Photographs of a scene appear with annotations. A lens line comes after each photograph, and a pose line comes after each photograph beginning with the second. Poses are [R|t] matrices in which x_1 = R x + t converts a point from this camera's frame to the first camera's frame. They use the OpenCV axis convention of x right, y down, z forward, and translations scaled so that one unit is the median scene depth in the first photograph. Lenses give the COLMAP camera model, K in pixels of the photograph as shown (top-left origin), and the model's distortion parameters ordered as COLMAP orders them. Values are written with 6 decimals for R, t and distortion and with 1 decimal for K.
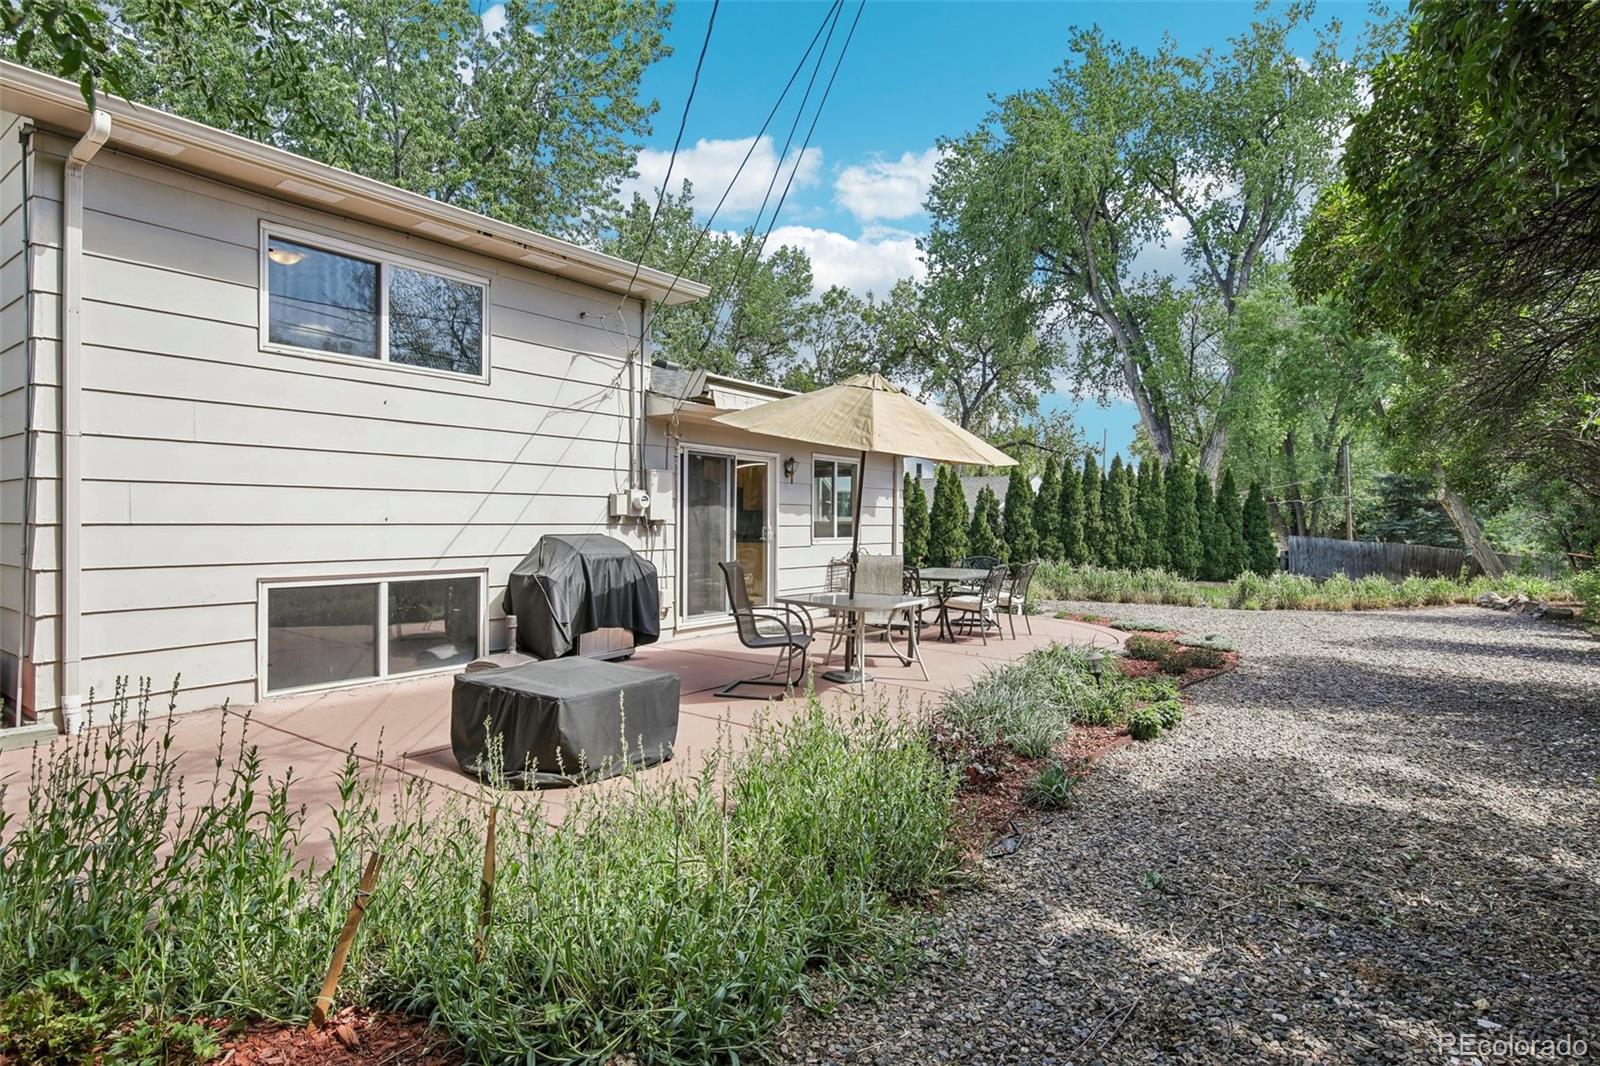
lens RADIAL K [[871.5, 0, 790.6], [0, 871.5, 527.3], [0, 0, 1]] dist [0.003604, 0.000034]
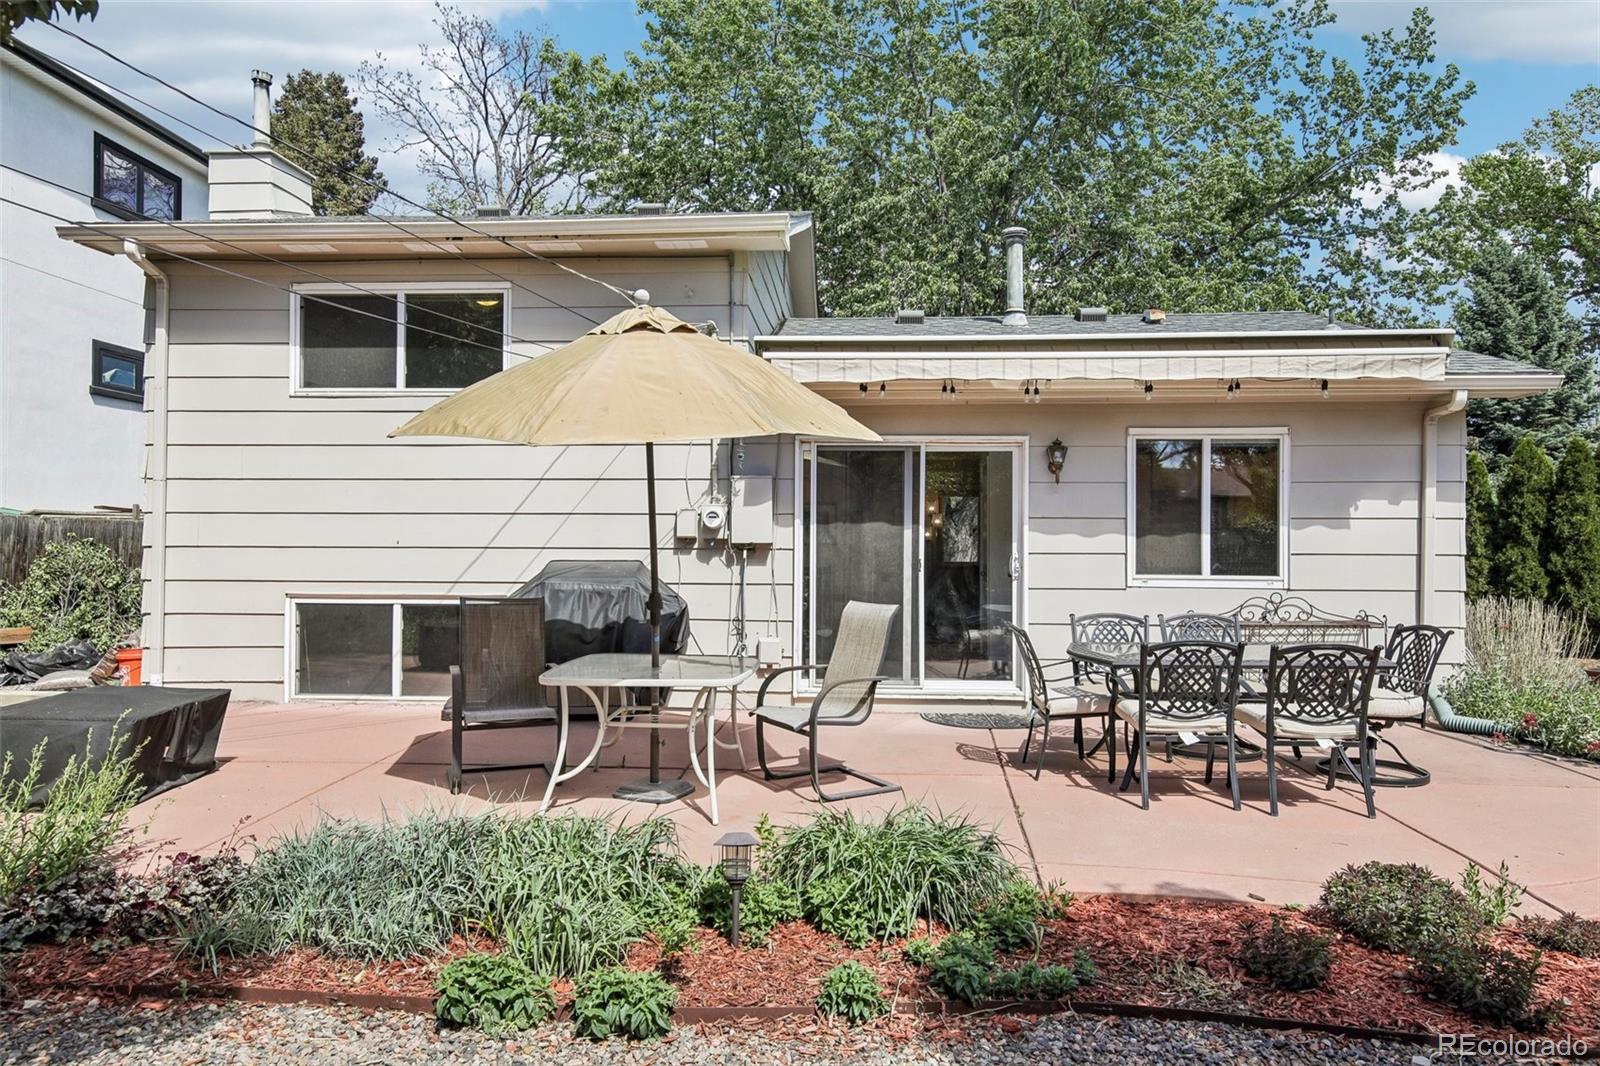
lens RADIAL K [[1043.9, 0, 796.3], [0, 1043.9, 535.9], [0, 0, 1]] dist [0.016198, 0.003164]
pose [[0.532392, -0.007166, -0.846468, 0.710427], [-0.008356, 0.999871, -0.013720, -0.003424], [0.846457, 0.014377, 0.532263, 0.639156]]
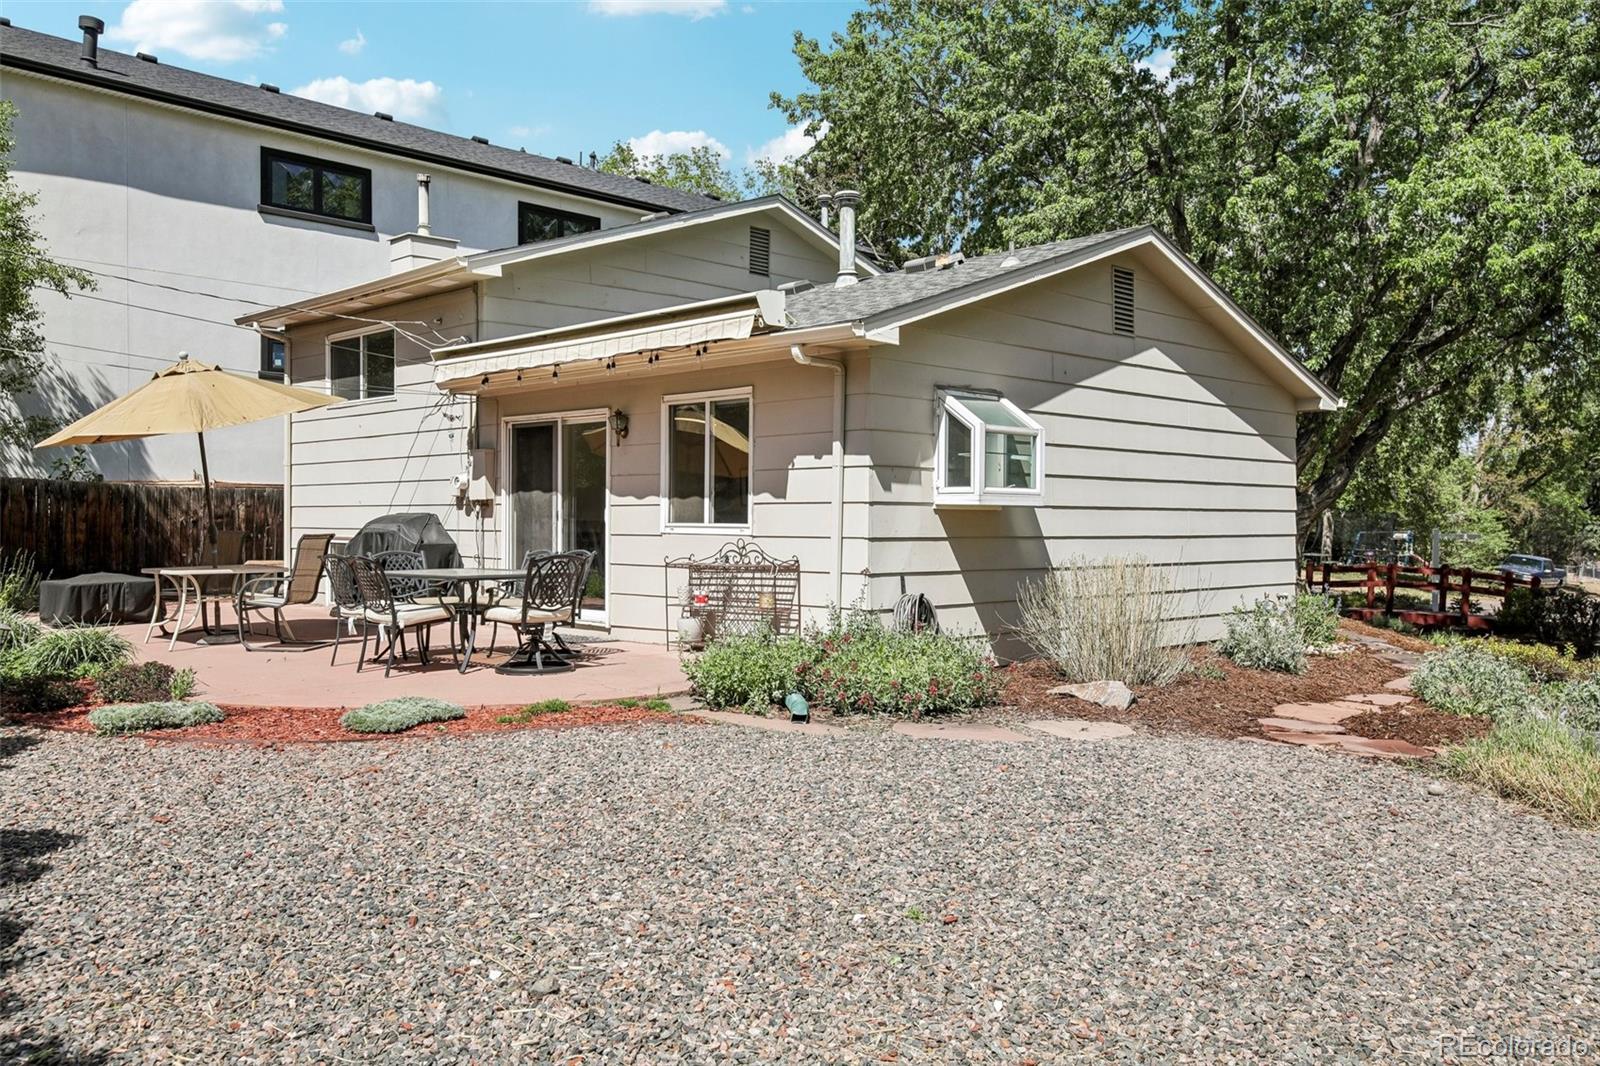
lens RADIAL K [[1279.7, 0, 800.0], [0, 1279.7, 533.0], [0, 0, 1]] dist [0.015095, 0.006325]
pose [[-0.158893, 0.004995, -0.987283, 1.399351], [-0.011582, 0.999909, 0.006923, 0.016837], [0.987228, 0.012535, -0.158821, 1.809299]]
